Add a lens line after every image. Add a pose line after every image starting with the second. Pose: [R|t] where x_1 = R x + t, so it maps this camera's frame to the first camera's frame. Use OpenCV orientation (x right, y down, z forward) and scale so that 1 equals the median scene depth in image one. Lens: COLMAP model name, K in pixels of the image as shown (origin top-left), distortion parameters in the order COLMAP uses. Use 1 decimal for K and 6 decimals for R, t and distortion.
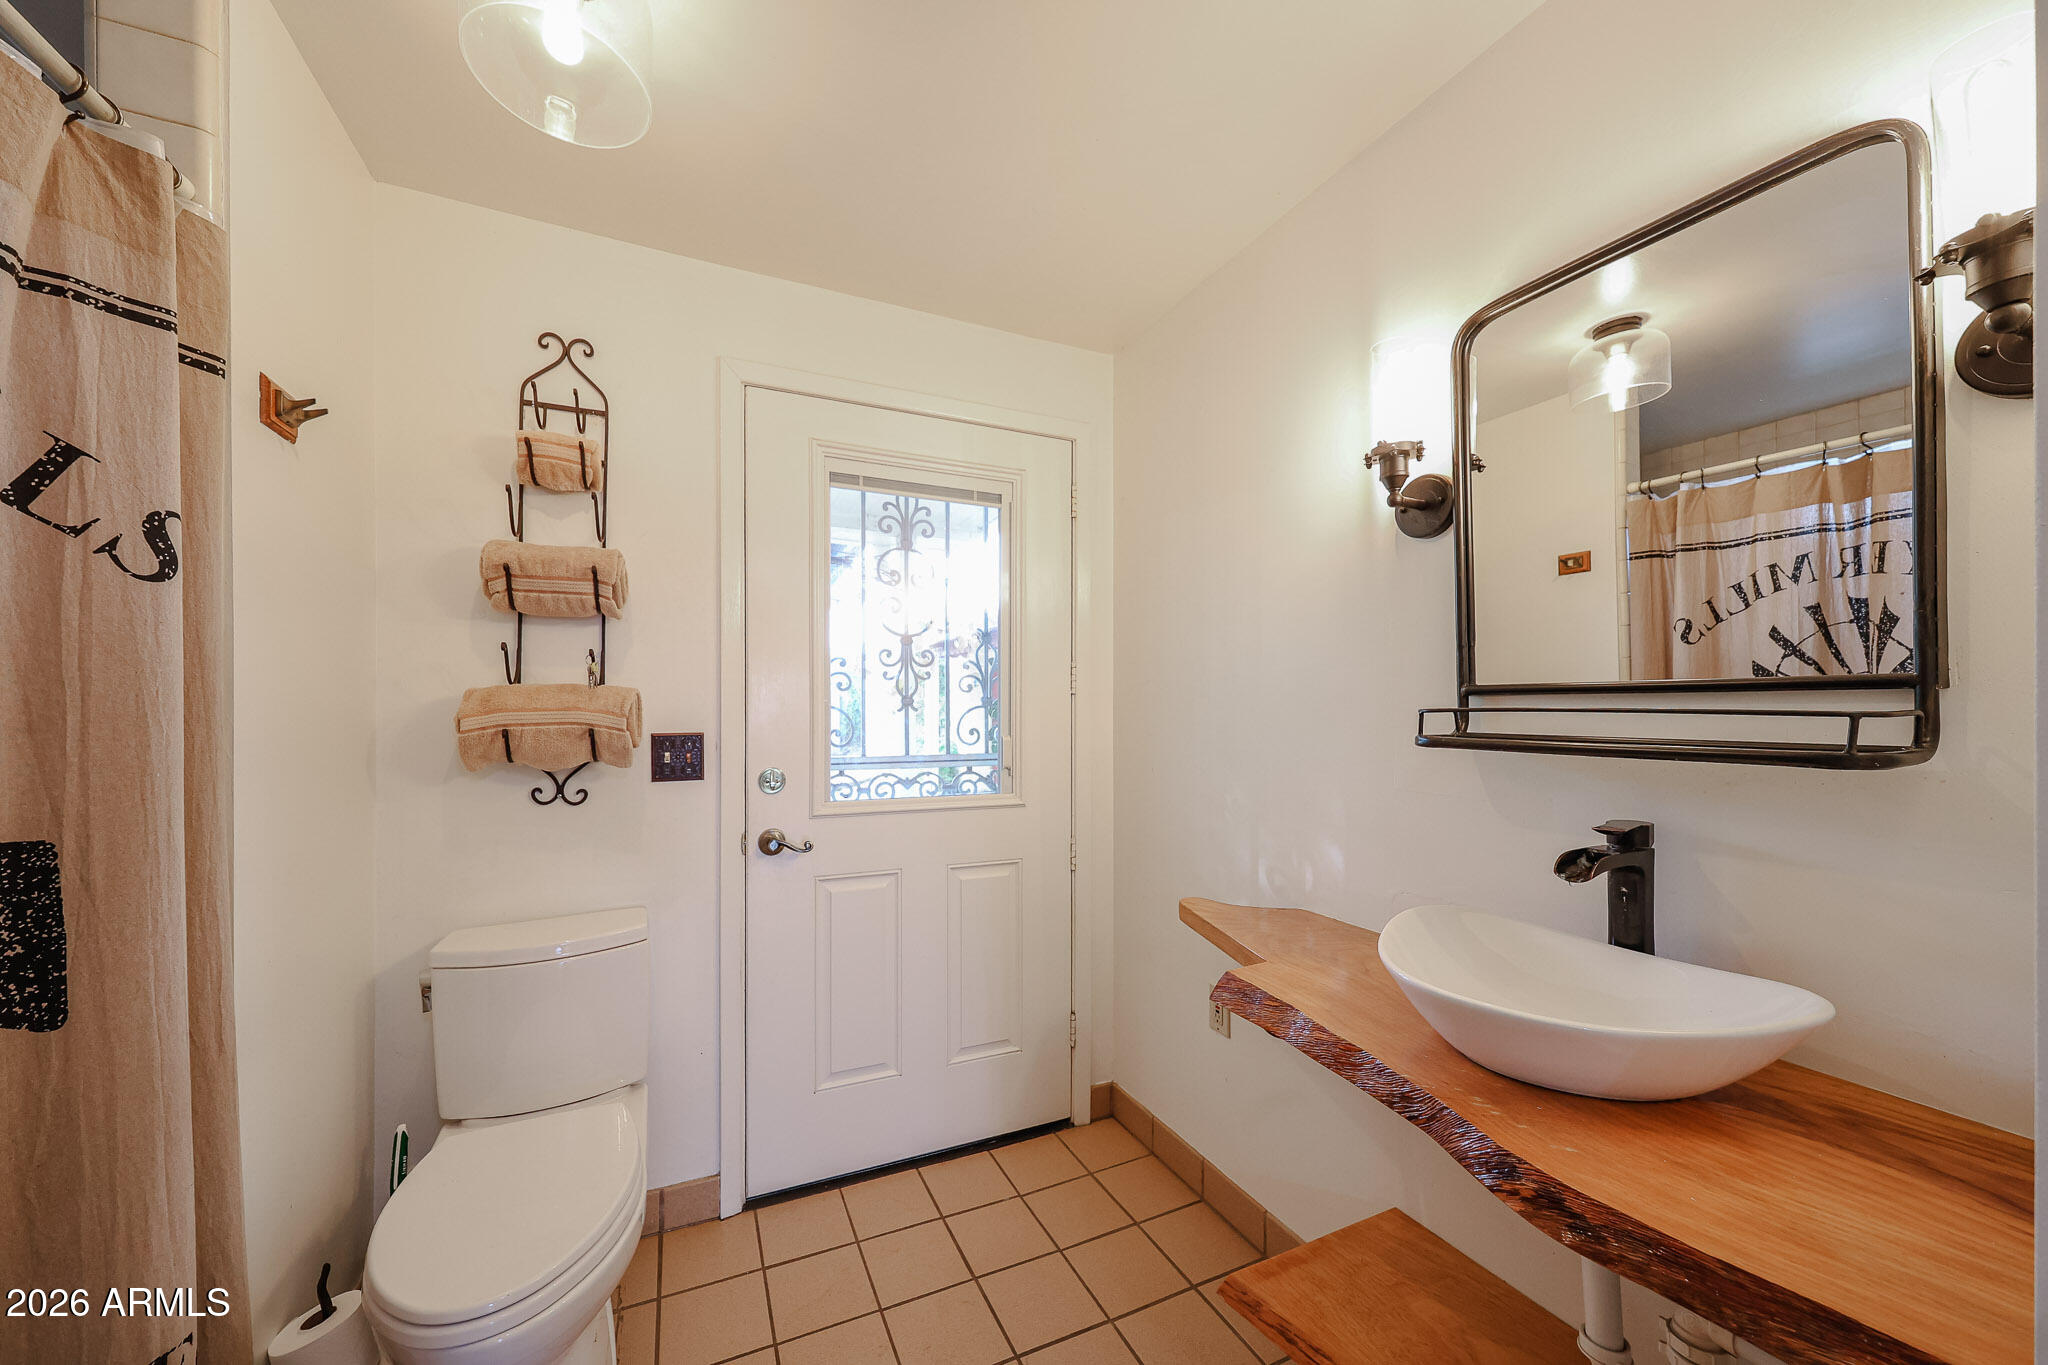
lens RADIAL K [[747.3, 0, 1023.3], [0, 747.3, 694.2], [0, 0, 1]] dist [-0.003212, -0.000073]
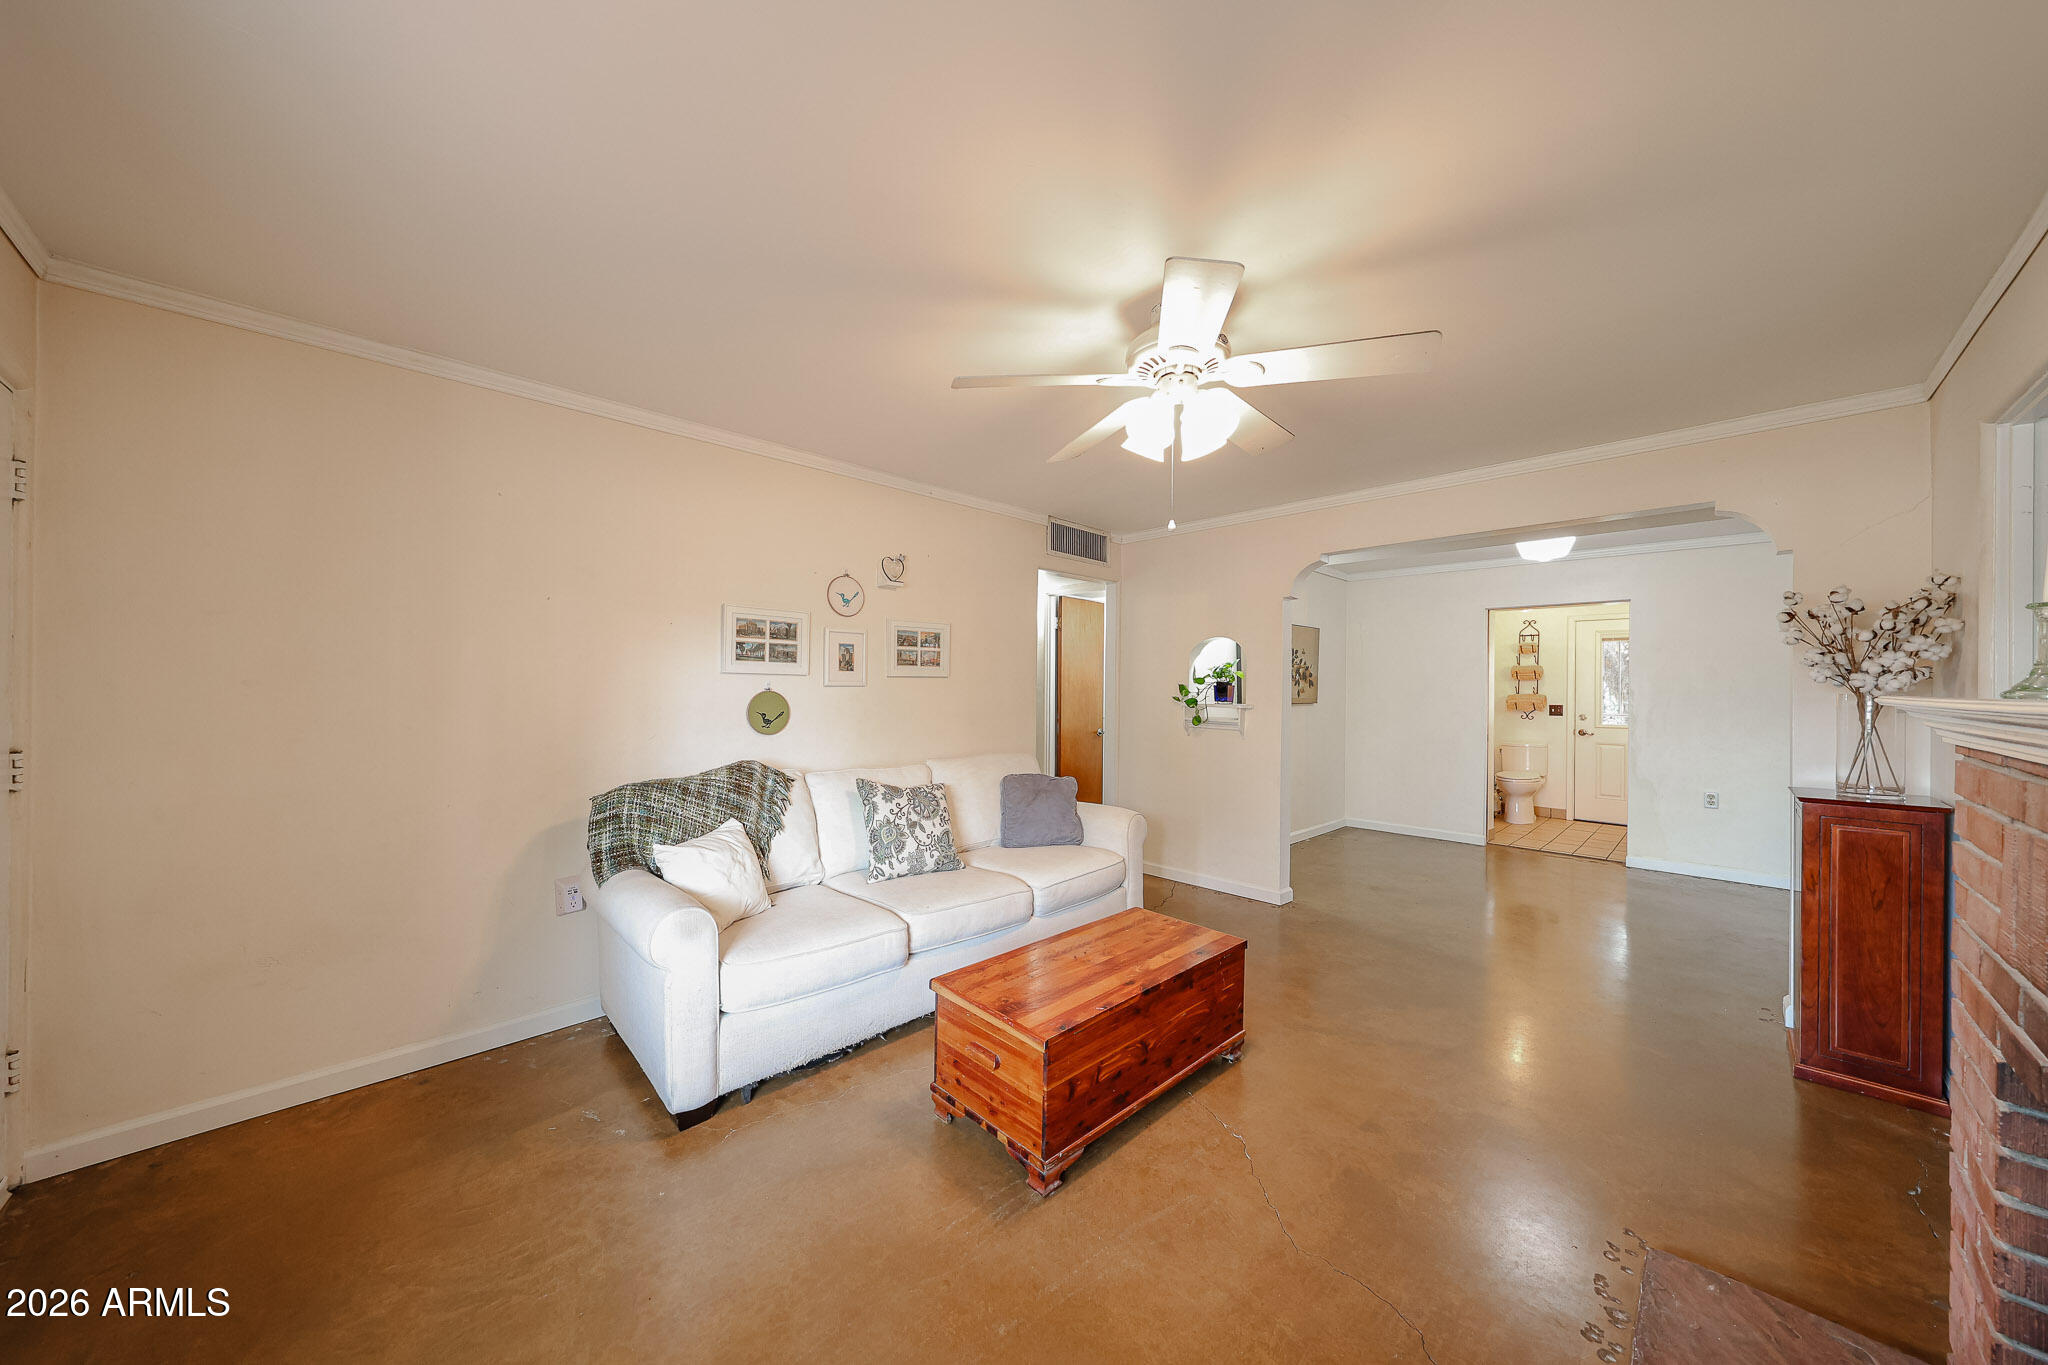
lens RADIAL K [[684.7, 0, 1018.2], [0, 684.7, 691.7], [0, 0, 1]] dist [0.006443, 0.000224]
pose [[0.345221, 0.006983, -0.938495, 2.264453], [-0.006239, 0.999967, 0.005146, -0.026883], [0.938501, 0.004079, 0.345254, -3.402734]]
